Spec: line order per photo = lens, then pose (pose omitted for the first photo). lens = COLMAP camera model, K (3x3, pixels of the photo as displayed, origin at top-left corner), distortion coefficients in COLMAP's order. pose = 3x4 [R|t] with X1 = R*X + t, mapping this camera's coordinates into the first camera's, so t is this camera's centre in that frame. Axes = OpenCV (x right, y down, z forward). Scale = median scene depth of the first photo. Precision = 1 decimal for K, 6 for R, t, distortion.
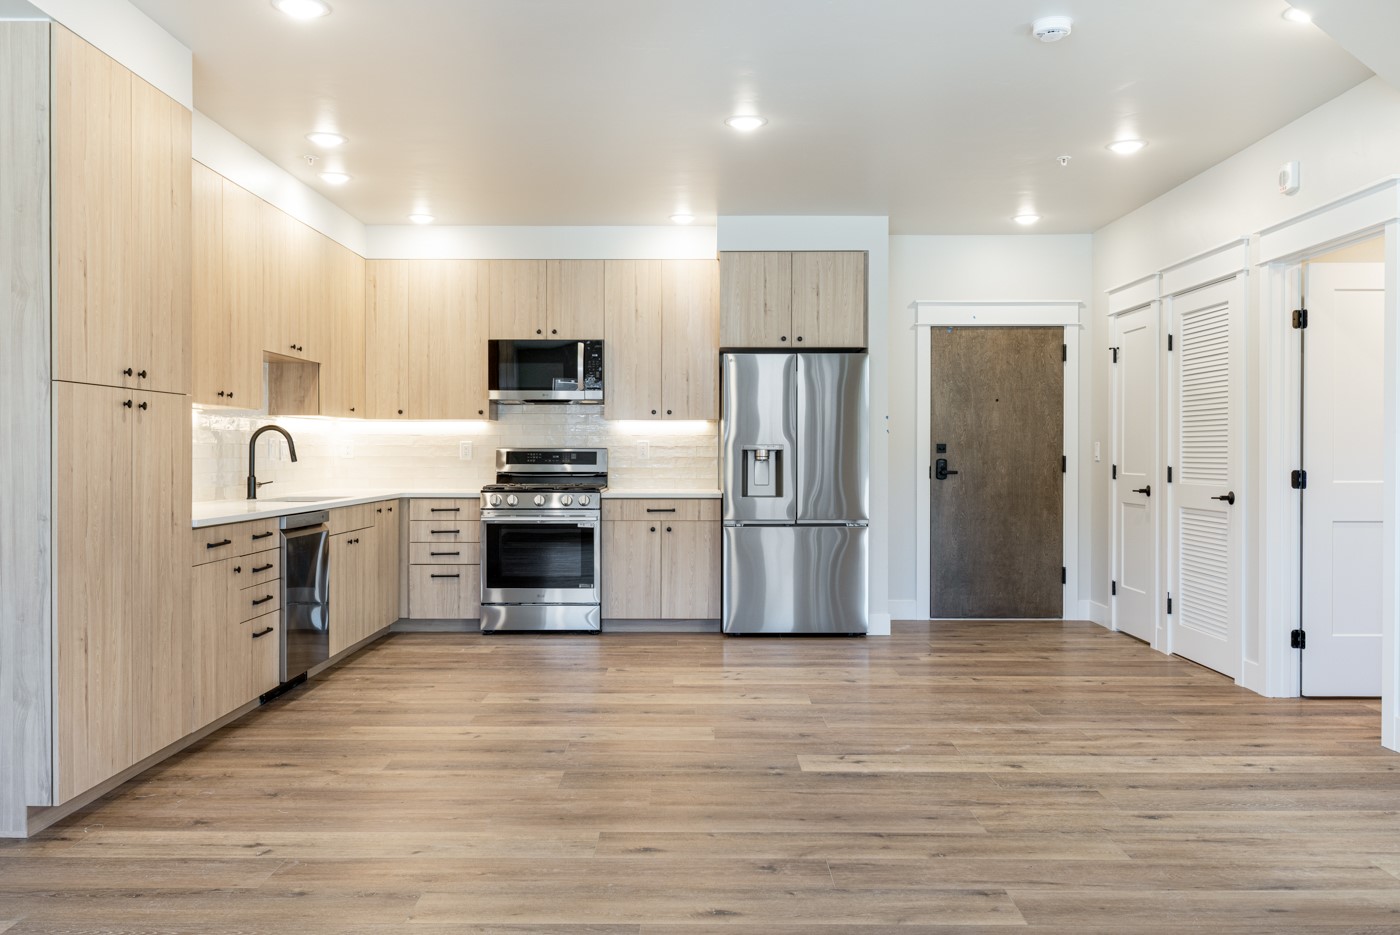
lens RADIAL K [[1145.2, 0, 700.0], [0, 1145.2, 467.5], [0, 0, 1]] dist [0.011369, -0.000511]
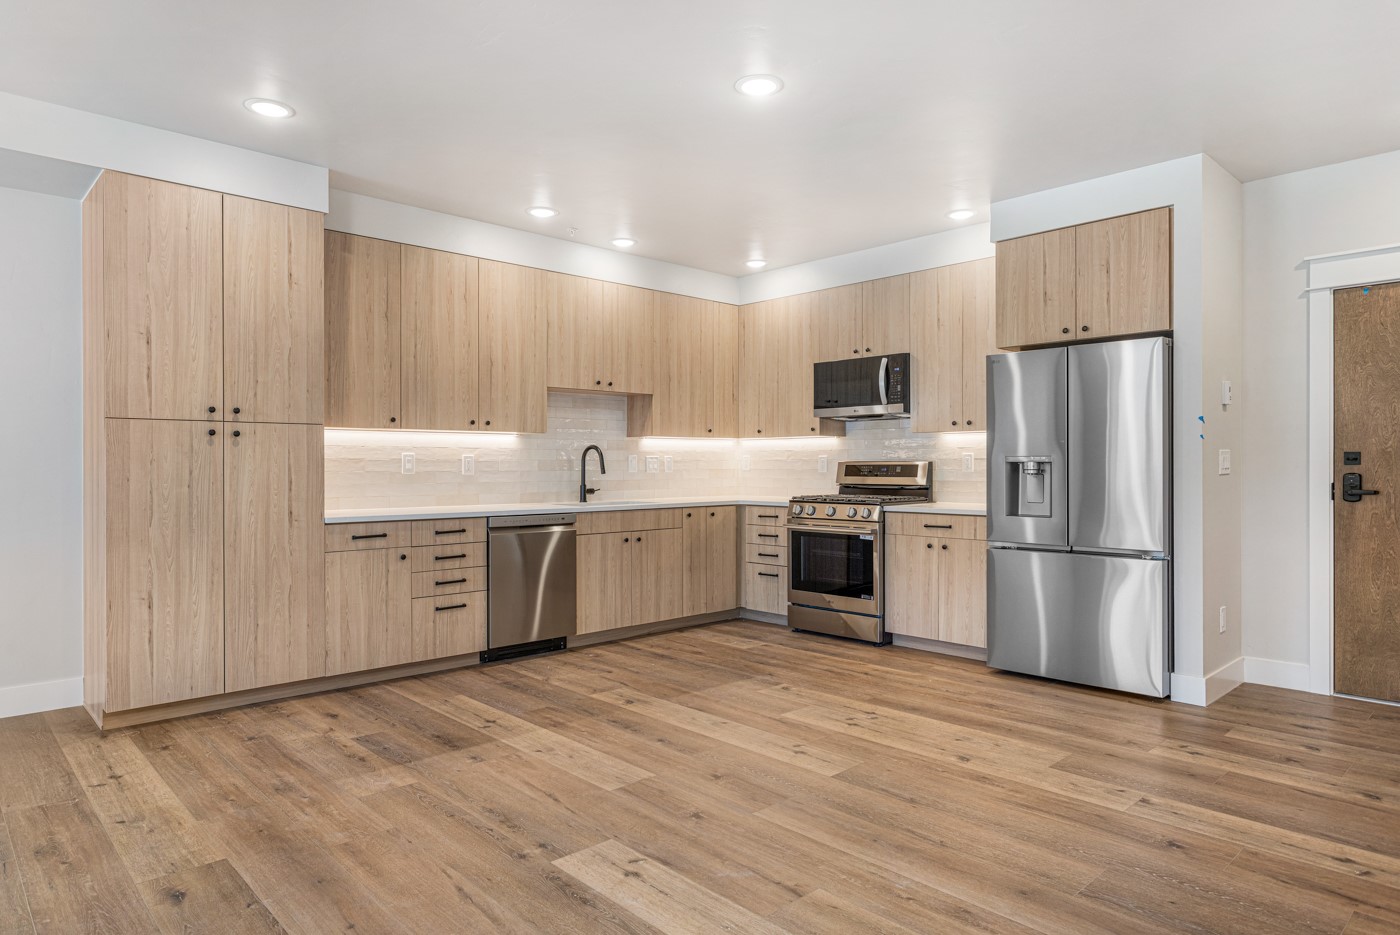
lens RADIAL K [[838.0, 0, 700.0], [0, 838.0, 467.5], [0, 0, 1]] dist [-0.007947, 0.000778]
pose [[0.688814, -0.000733, -0.724938, 0.333682], [-0.005784, 0.999962, -0.006507, -0.005742], [0.724915, 0.008675, 0.688784, 0.378401]]
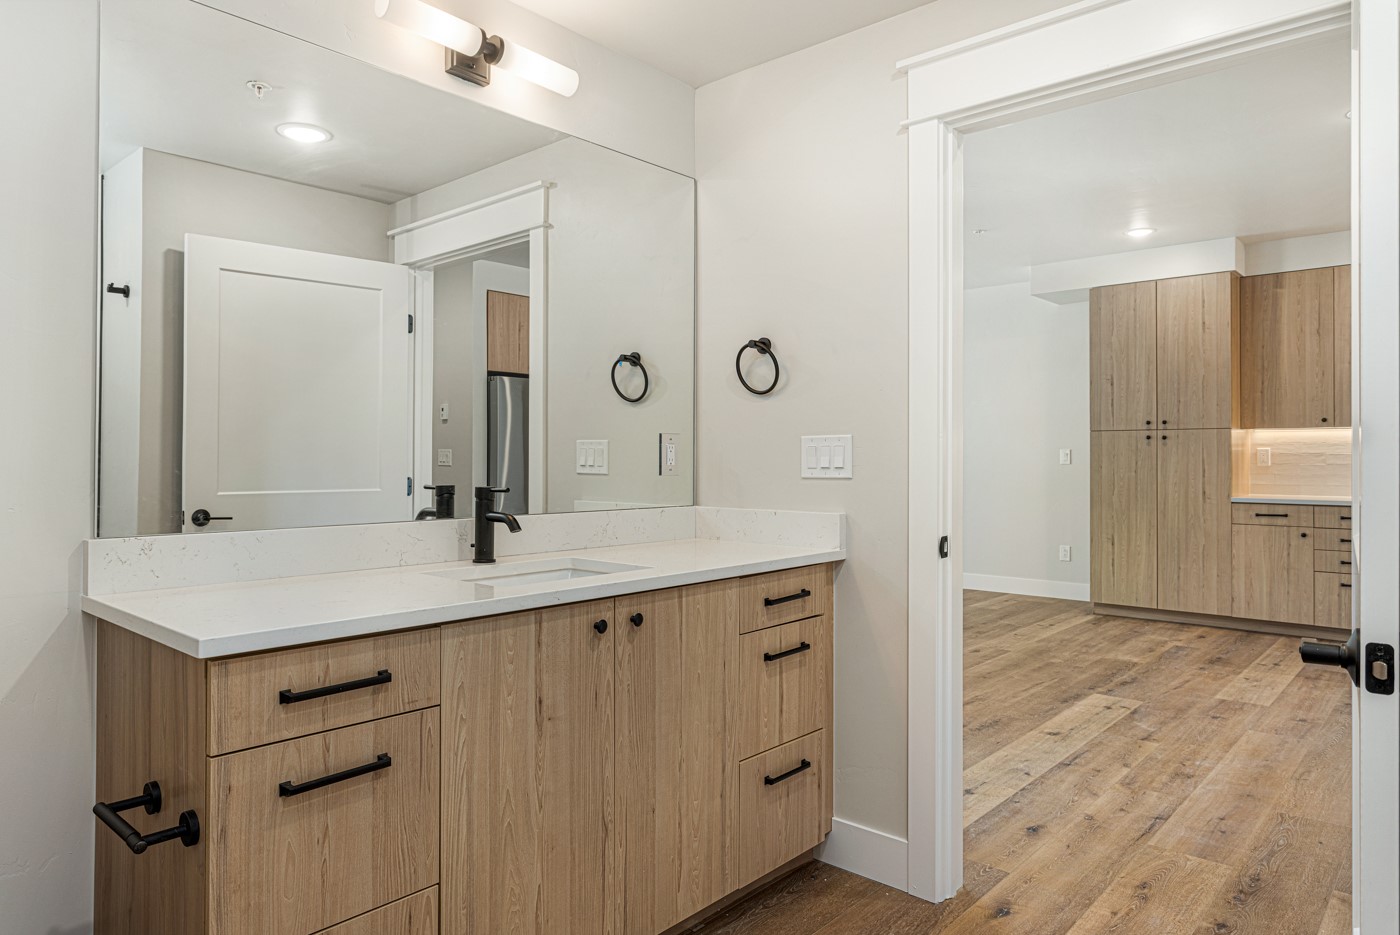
lens RADIAL K [[884.5, 0, 700.0], [0, 884.5, 467.5], [0, 0, 1]] dist [-0.000953, -0.000086]
pose [[-0.663195, 0.003280, -0.748439, 0.670829], [-0.011680, 0.999823, 0.014732, -0.007640], [0.748355, 0.018512, -0.663040, 0.757906]]
